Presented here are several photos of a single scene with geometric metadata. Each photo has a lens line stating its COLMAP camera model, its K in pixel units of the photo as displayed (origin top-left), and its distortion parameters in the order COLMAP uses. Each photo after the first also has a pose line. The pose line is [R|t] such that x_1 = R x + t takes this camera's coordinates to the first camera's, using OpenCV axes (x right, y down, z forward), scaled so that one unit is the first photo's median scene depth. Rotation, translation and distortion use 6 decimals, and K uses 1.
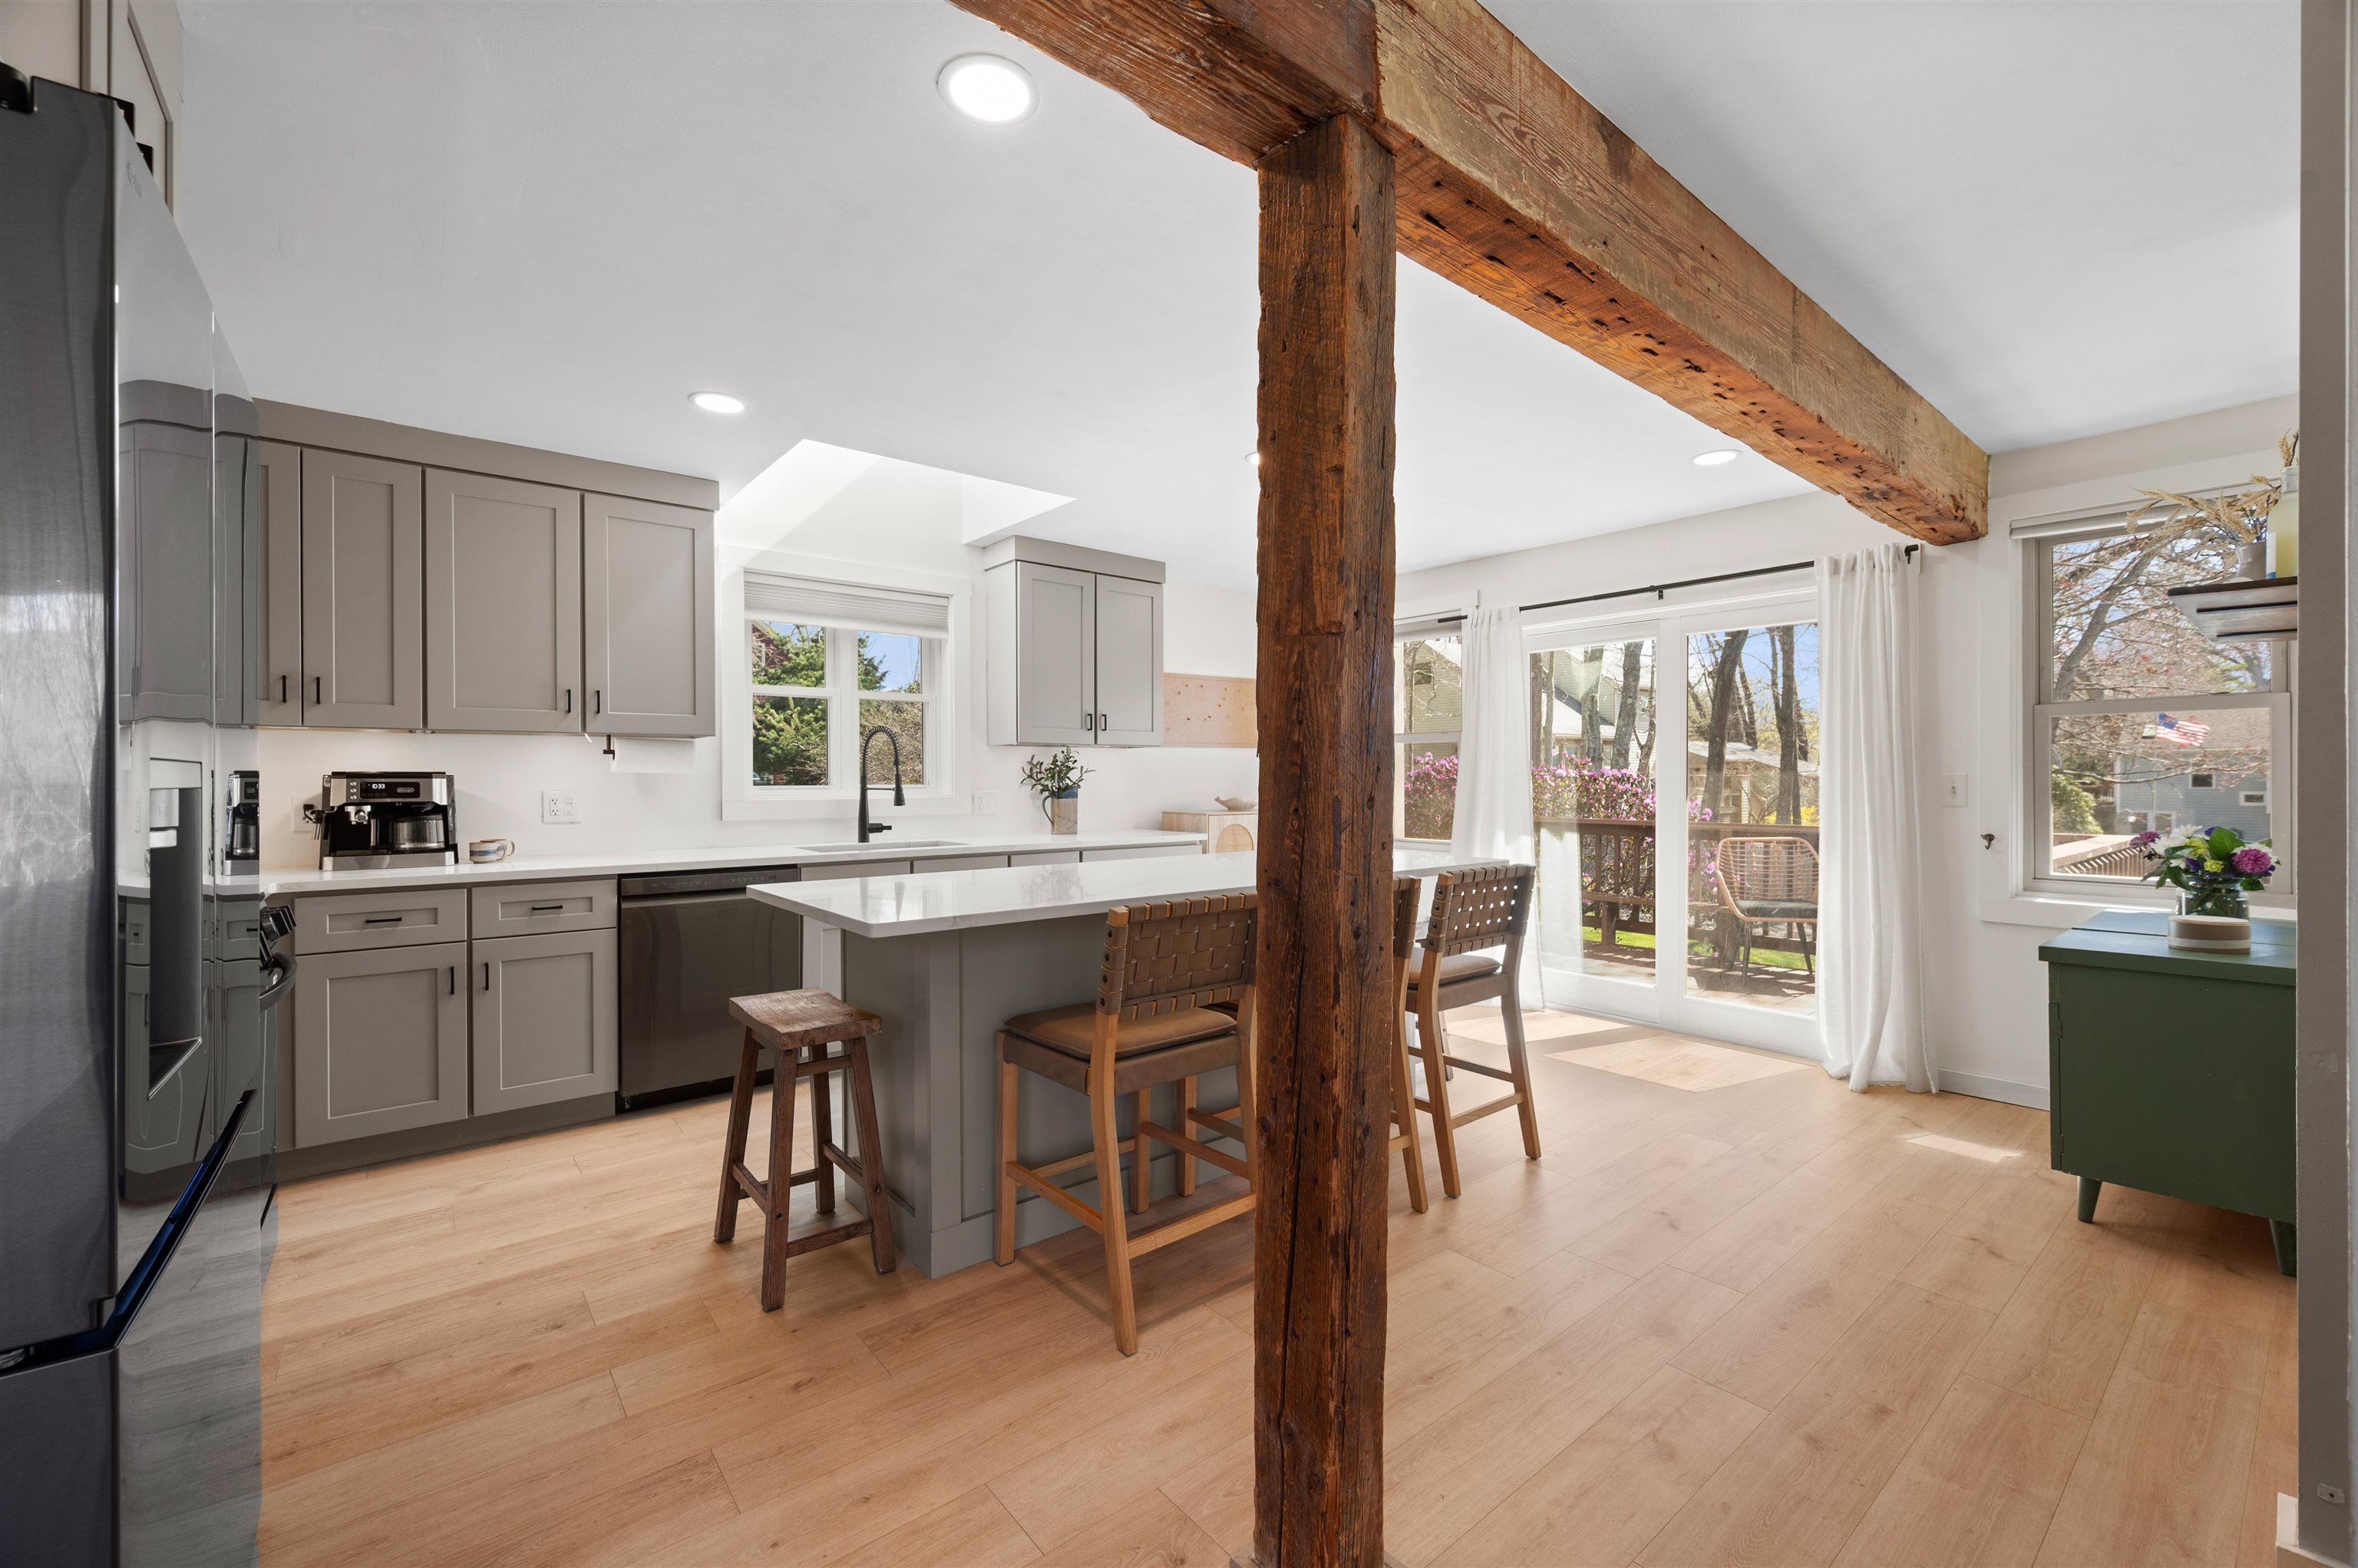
lens RADIAL K [[965.3, 0, 1164.7], [0, 965.3, 774.1], [0, 0, 1]] dist [-0.000419, -0.000030]
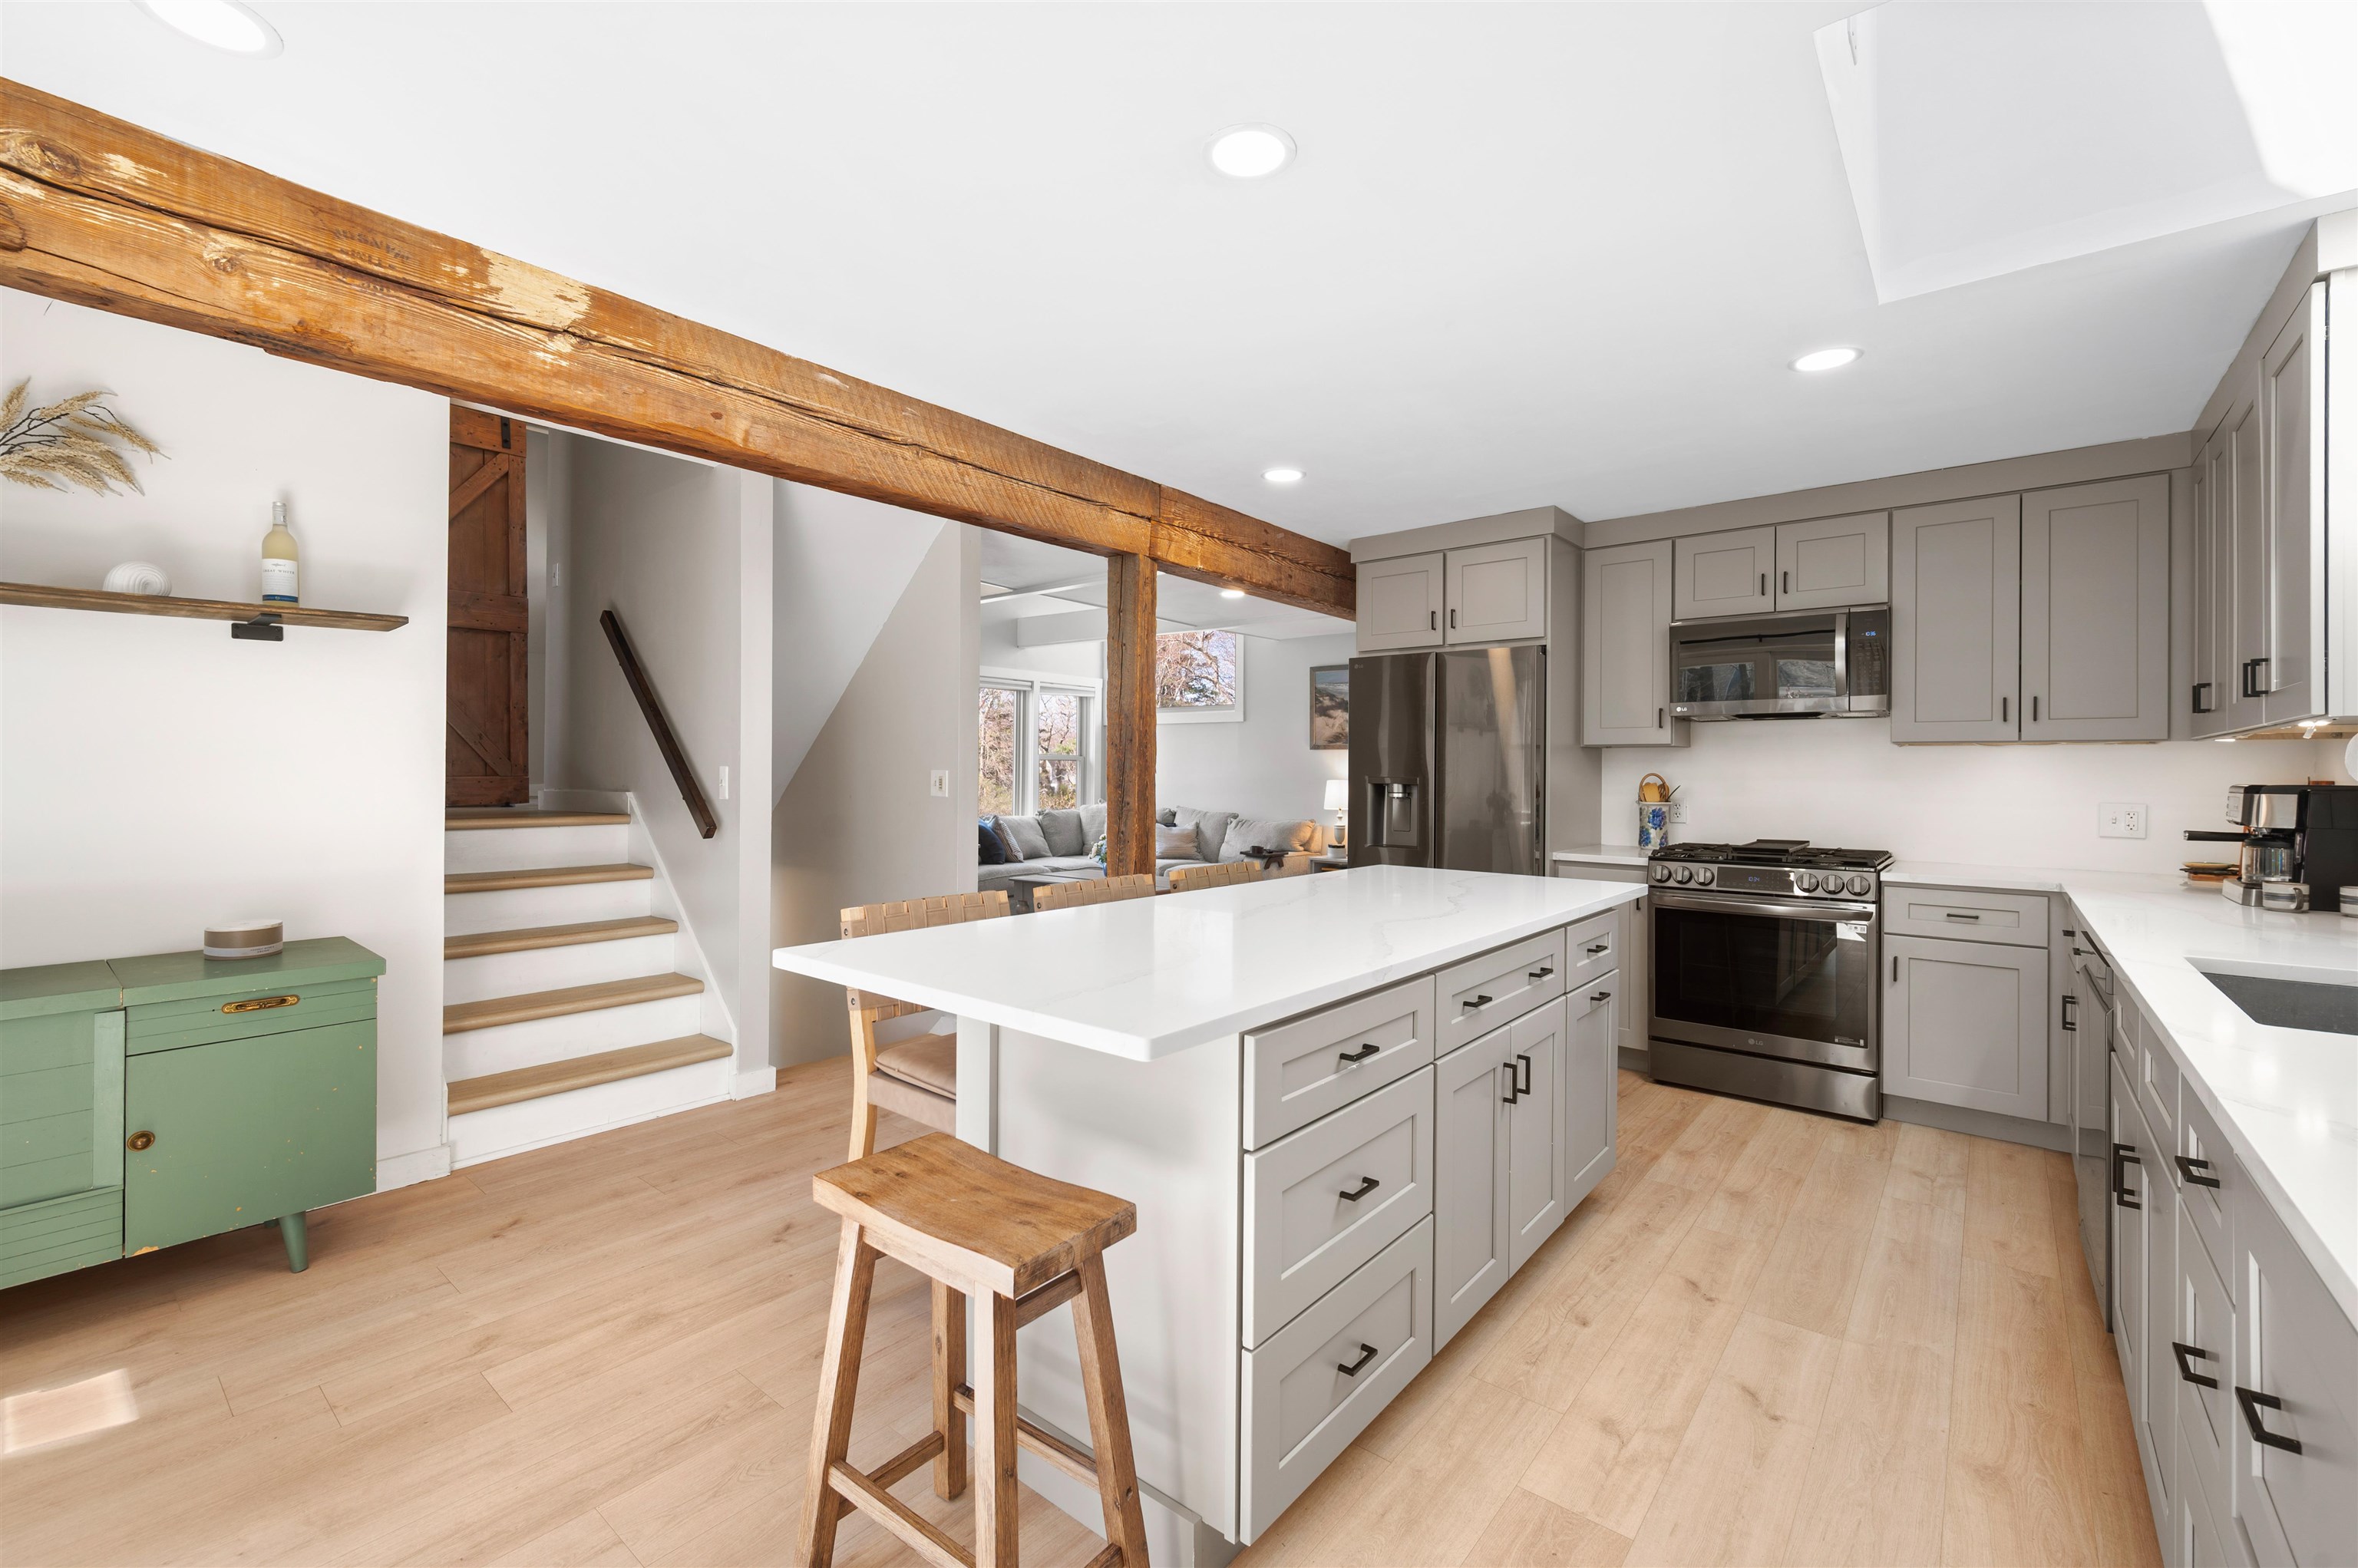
lens RADIAL K [[965.3, 0, 1164.7], [0, 965.3, 774.1], [0, 0, 1]] dist [-0.000419, -0.000030]
pose [[-0.980283, -0.002734, -0.197581, 0.340534], [-0.003241, 0.999992, 0.002246, -0.009221], [0.197574, 0.002842, -0.980284, 2.074371]]
